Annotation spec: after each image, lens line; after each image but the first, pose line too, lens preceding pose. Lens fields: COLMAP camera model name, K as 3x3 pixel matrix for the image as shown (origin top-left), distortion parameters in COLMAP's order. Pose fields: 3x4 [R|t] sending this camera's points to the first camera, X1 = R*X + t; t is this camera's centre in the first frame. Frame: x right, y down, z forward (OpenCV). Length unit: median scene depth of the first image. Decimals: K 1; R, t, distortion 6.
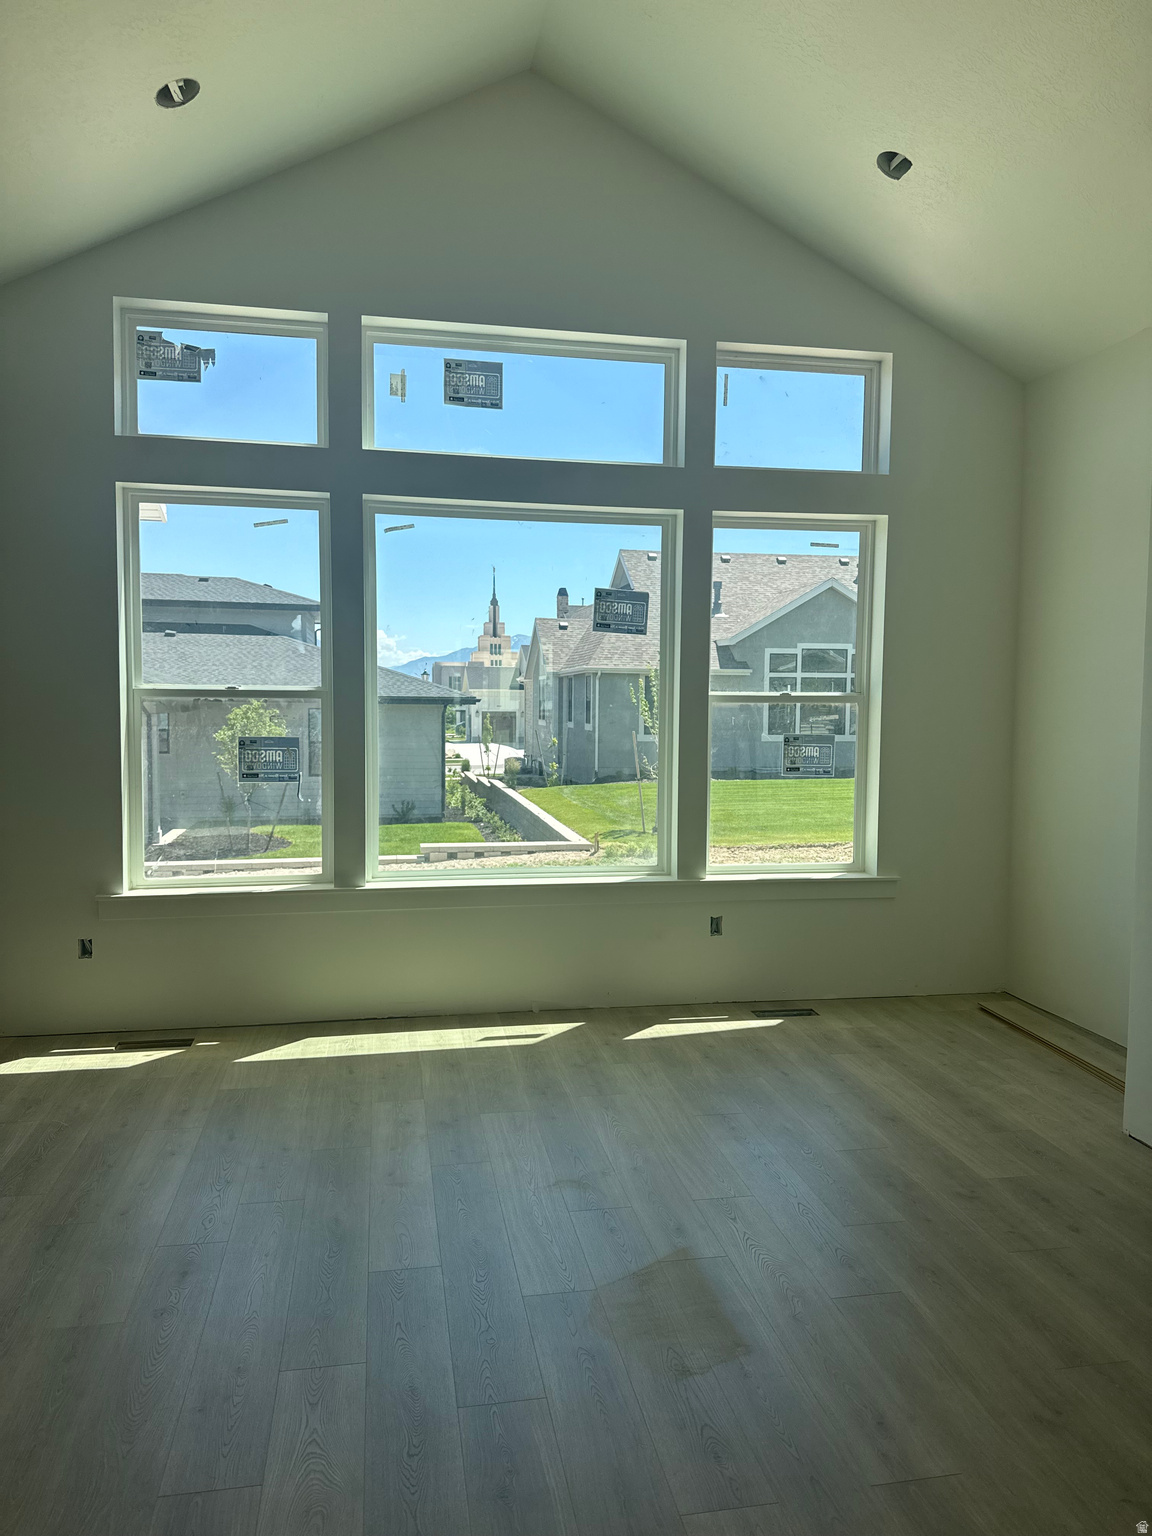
lens RADIAL K [[1066.3, 0, 586.6], [0, 1066.3, 774.0], [0, 0, 1]] dist [0.164027, -0.323976]
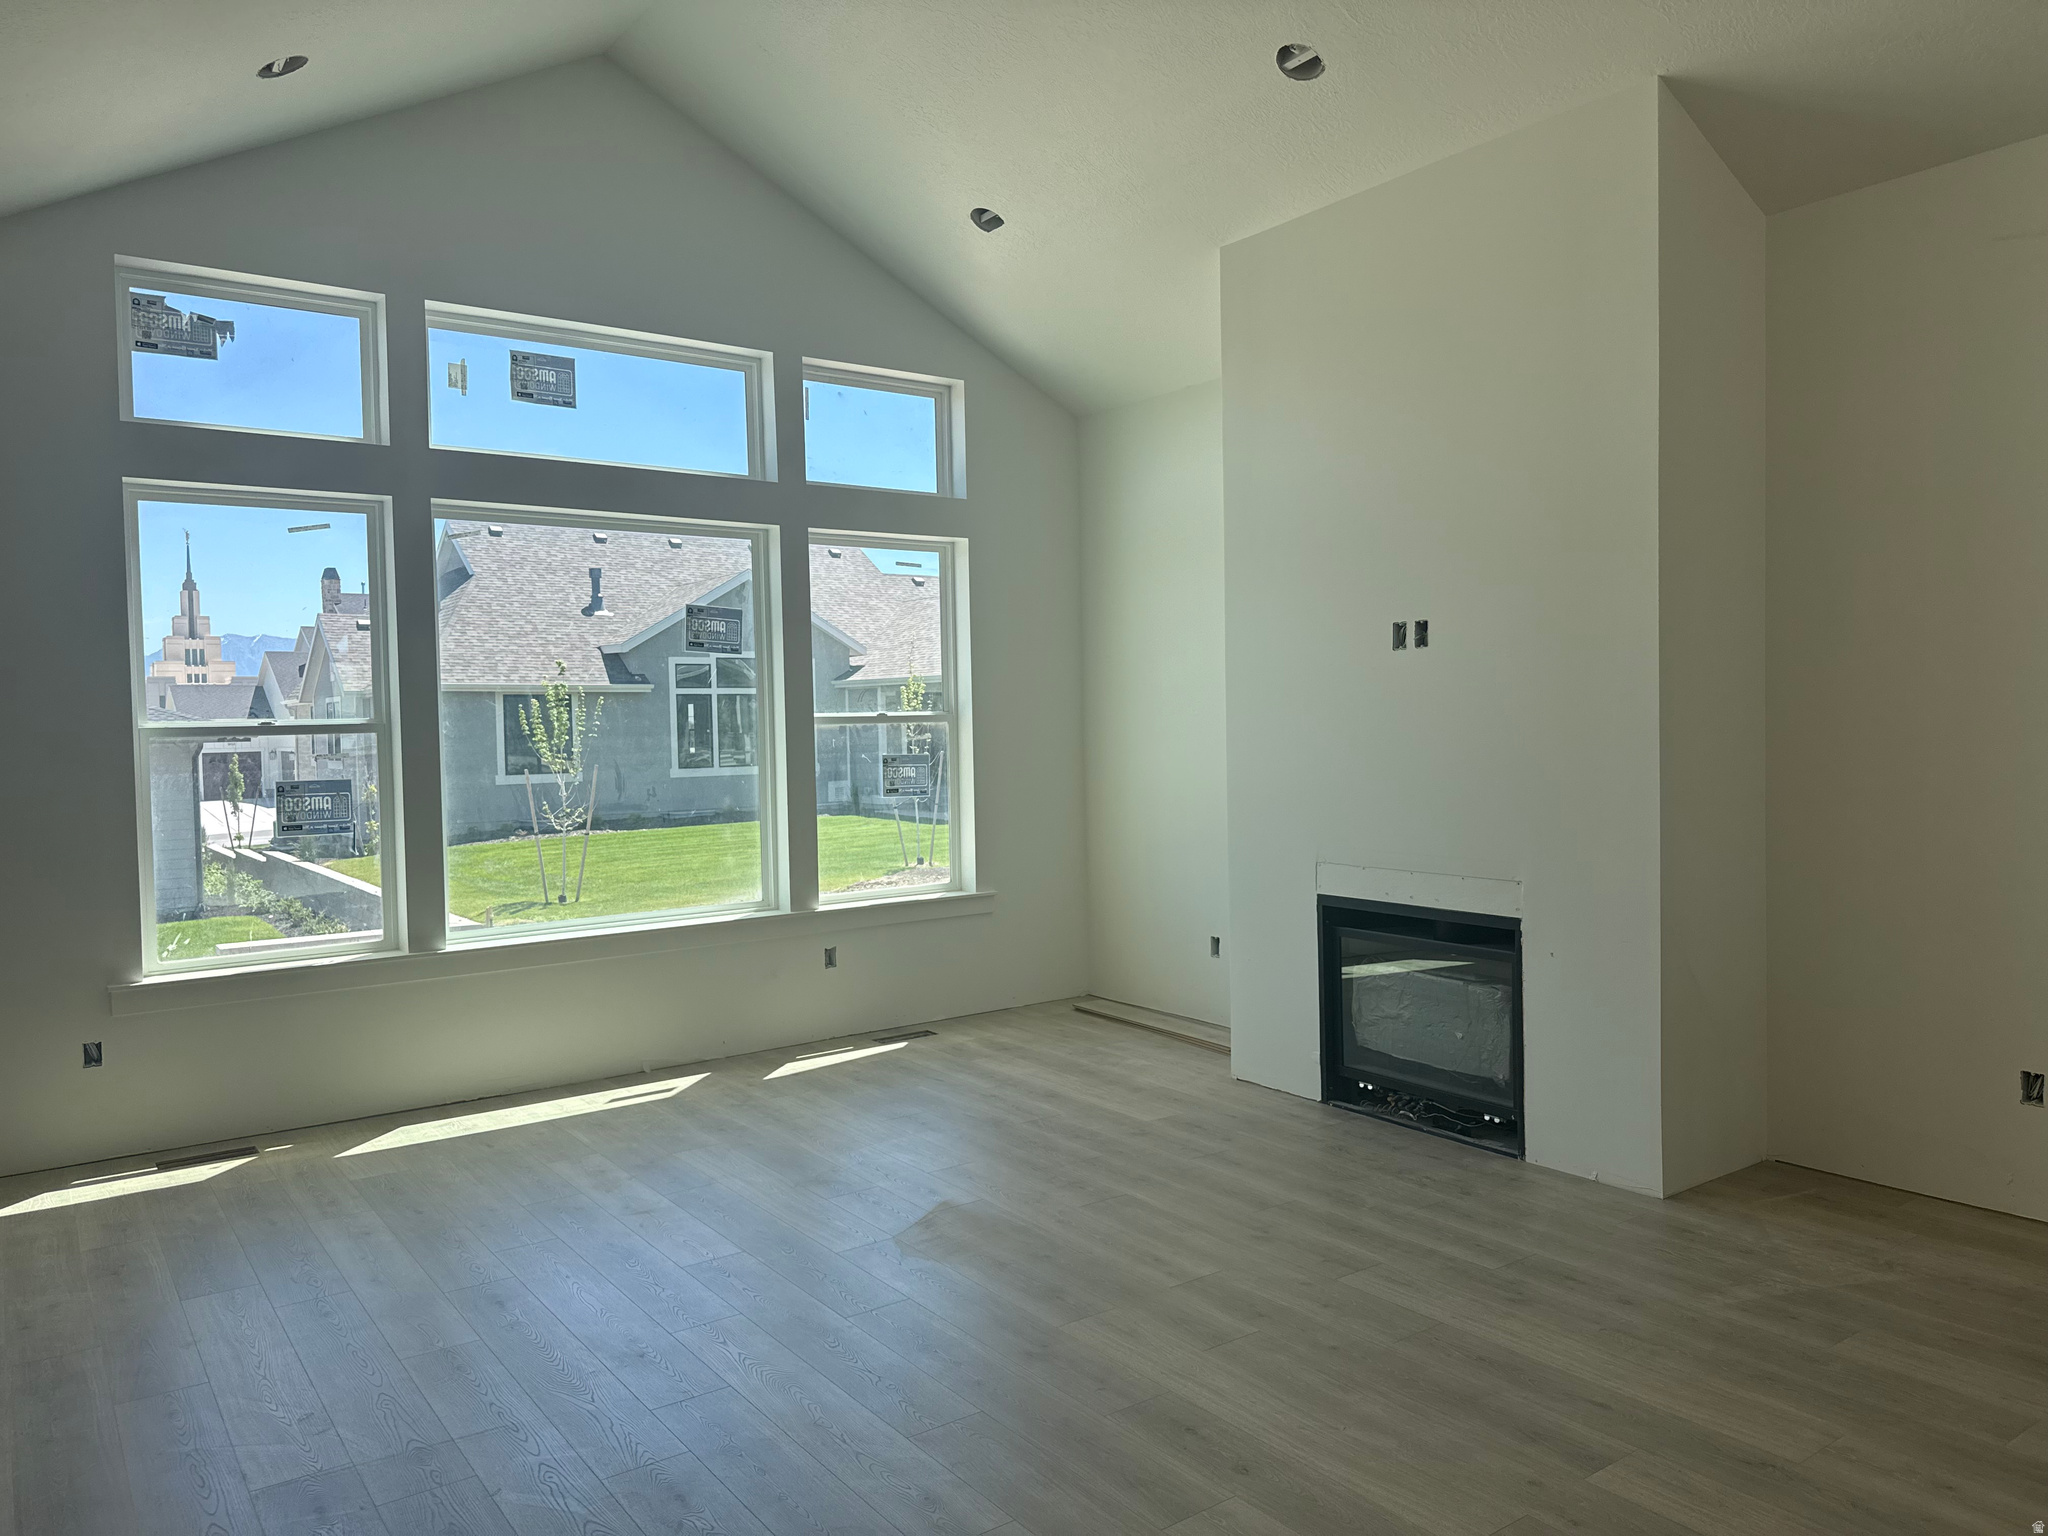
lens RADIAL K [[1448.2, 0, 1027.9], [0, 1448.2, 778.0], [0, 0, 1]] dist [0.100554, -0.160640]
pose [[0.901552, -0.044222, 0.430405, -0.282582], [0.057402, 0.998195, -0.017677, 0.015521], [-0.428846, 0.040643, 0.902463, -0.261661]]
